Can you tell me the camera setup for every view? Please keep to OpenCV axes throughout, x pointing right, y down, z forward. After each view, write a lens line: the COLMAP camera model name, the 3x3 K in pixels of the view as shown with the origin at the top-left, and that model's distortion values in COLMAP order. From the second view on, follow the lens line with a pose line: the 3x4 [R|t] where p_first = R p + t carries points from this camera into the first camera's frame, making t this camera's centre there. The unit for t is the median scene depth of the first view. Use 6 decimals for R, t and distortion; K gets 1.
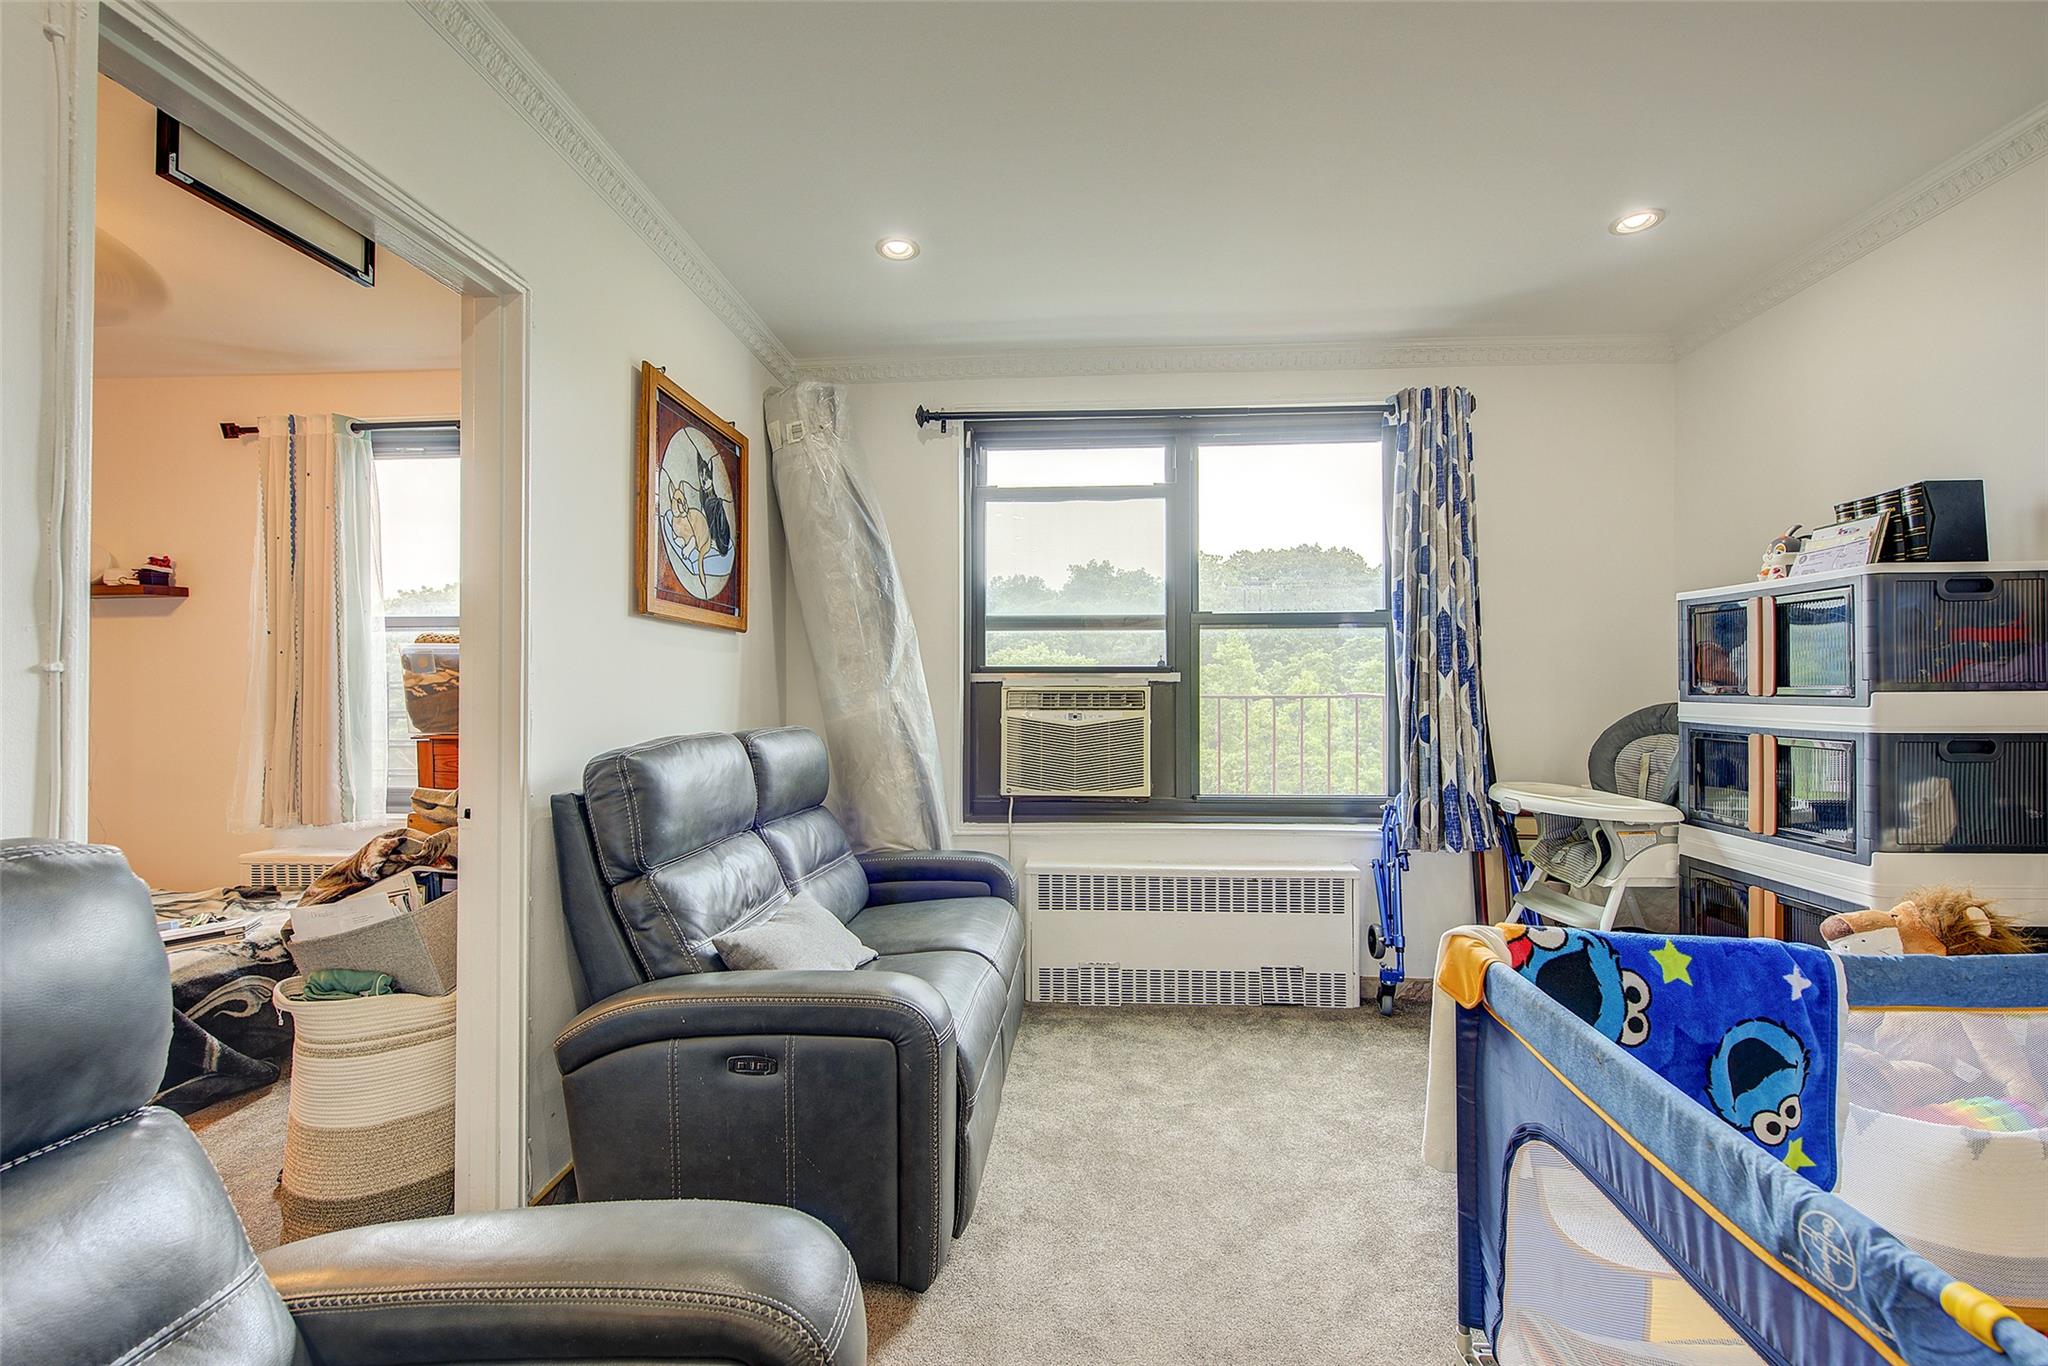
lens RADIAL K [[815.7, 0, 1024.0], [0, 815.7, 683.0], [0, 0, 1]] dist [-0.000579, -0.000161]
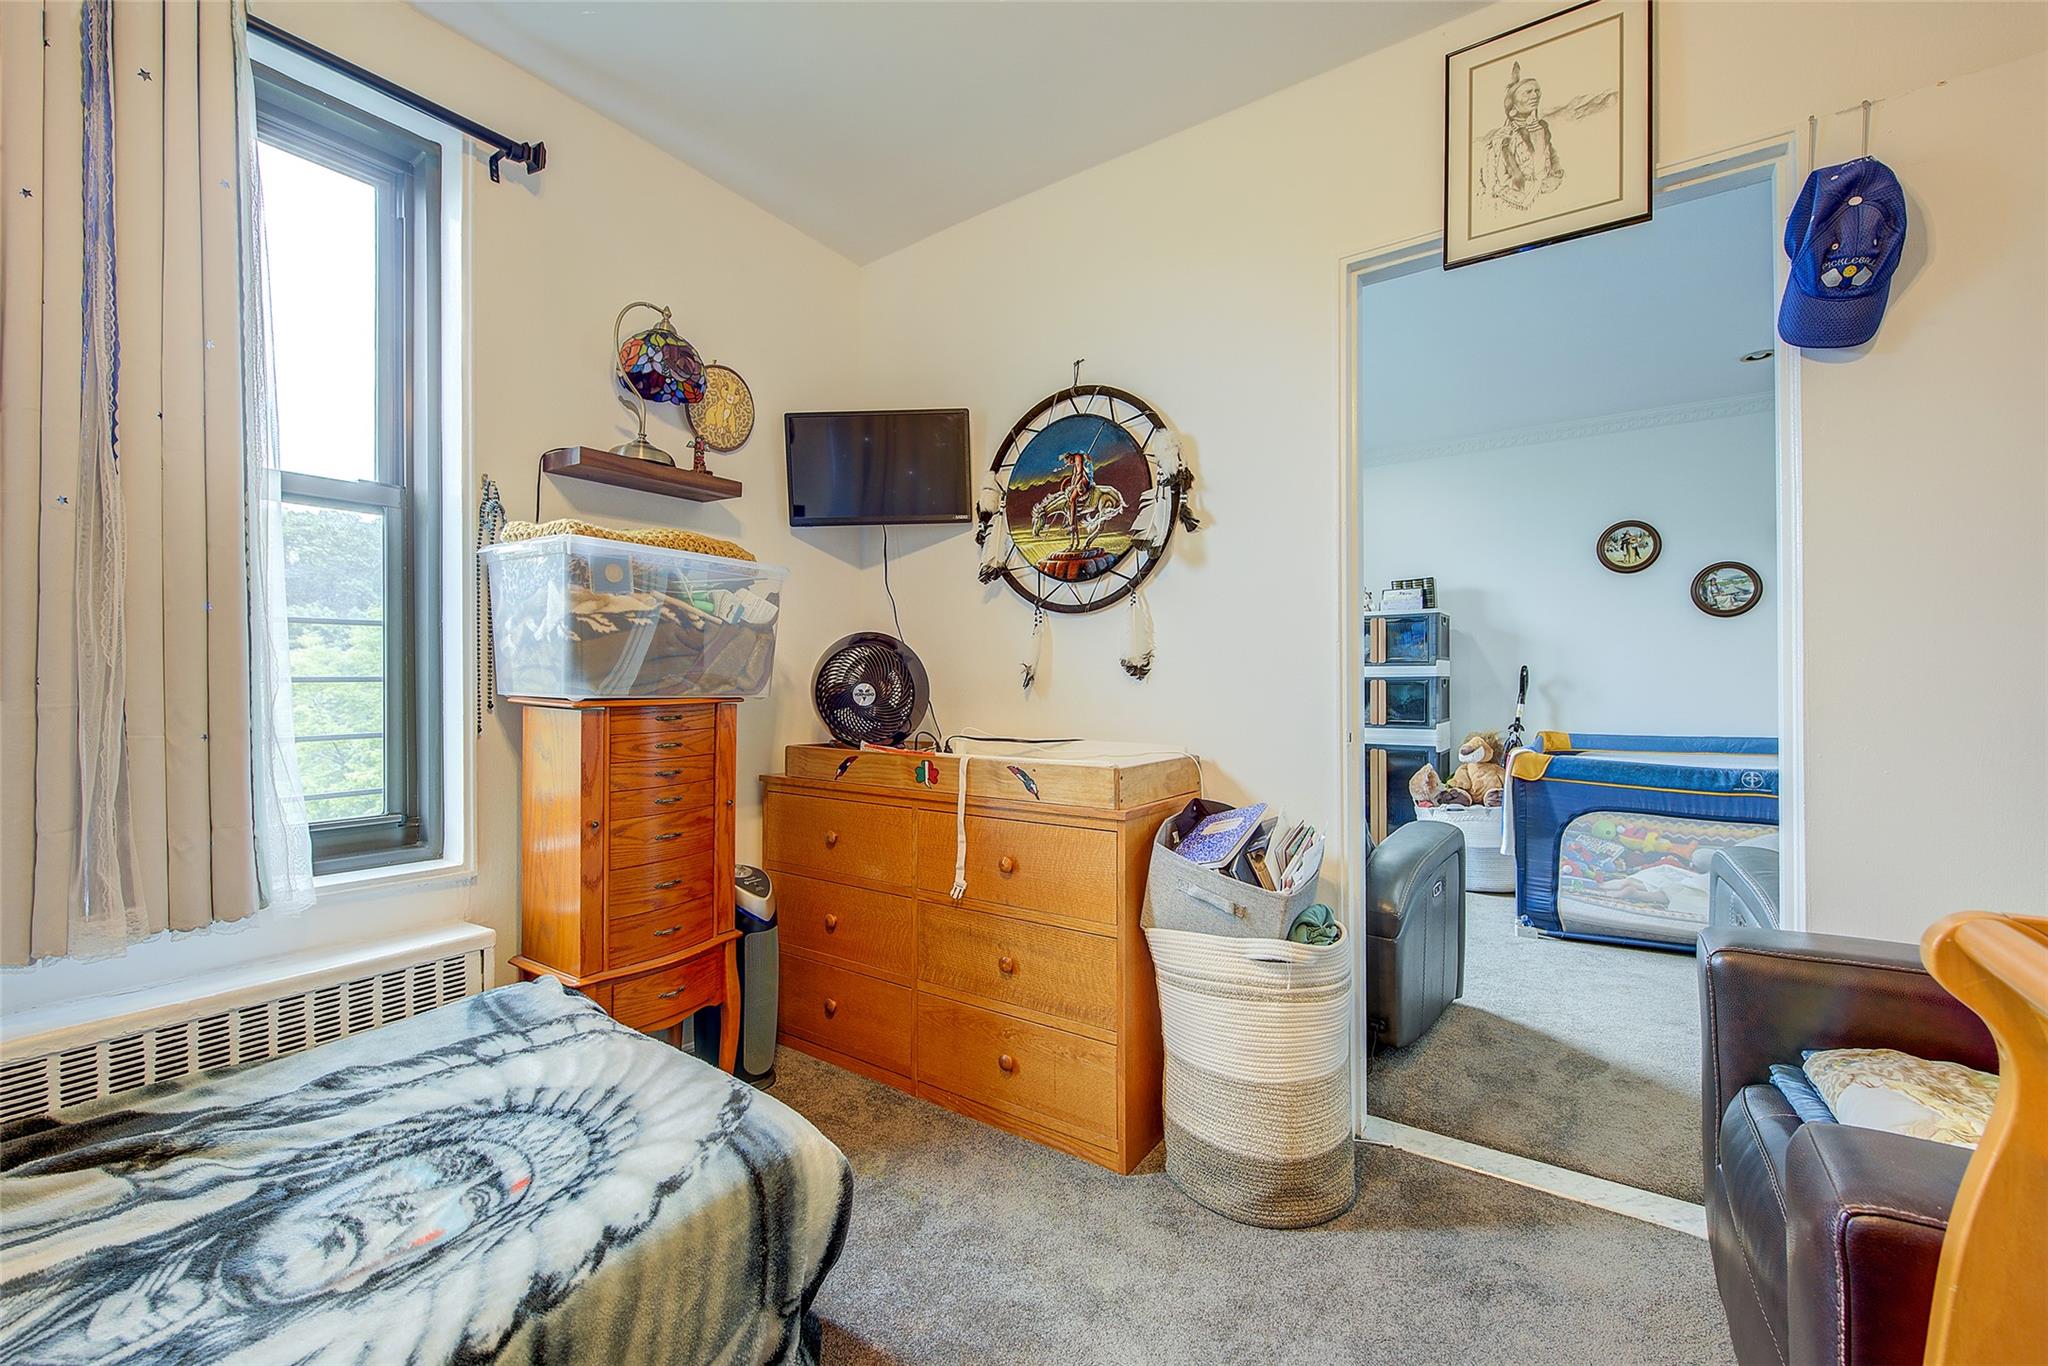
lens RADIAL K [[831.3, 0, 1026.6], [0, 831.3, 682.1], [0, 0, 1]] dist [0.000826, -0.003662]
pose [[0.526606, 0.002600, 0.850105, -1.085557], [-0.000113, 0.999996, -0.002989, 0.053257], [-0.850109, 0.001478, 0.526604, 0.438316]]
